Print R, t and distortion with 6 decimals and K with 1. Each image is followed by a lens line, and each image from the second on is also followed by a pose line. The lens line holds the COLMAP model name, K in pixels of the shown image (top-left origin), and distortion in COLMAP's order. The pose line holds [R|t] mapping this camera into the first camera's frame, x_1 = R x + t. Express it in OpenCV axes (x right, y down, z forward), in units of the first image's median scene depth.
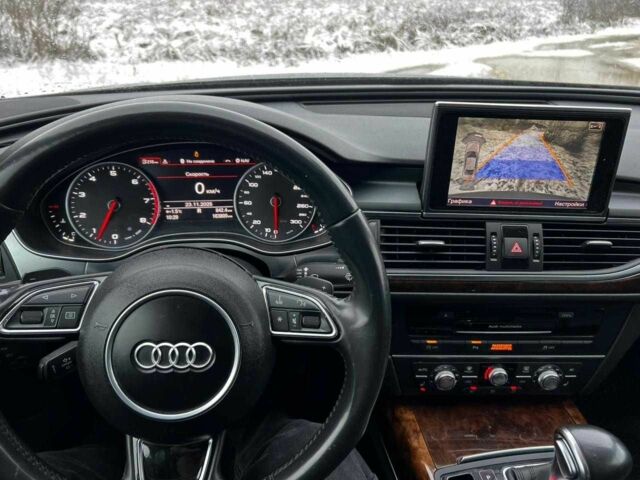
lens RADIAL K [[470.1, 0, 316.4], [0, 470.1, 239.2], [0, 0, 1]] dist [0.005218, 0.000310]
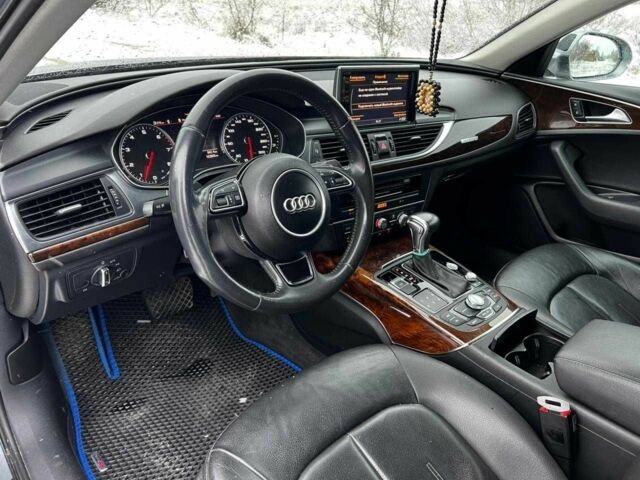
lens RADIAL K [[470.1, 0, 316.4], [0, 470.1, 239.2], [0, 0, 1]] dist [0.005218, 0.000310]
pose [[0.841033, -0.228162, 0.490516, -0.728528], [0.207553, 0.973412, 0.096910, 0.131215], [-0.499585, 0.020303, 0.866027, -0.420194]]
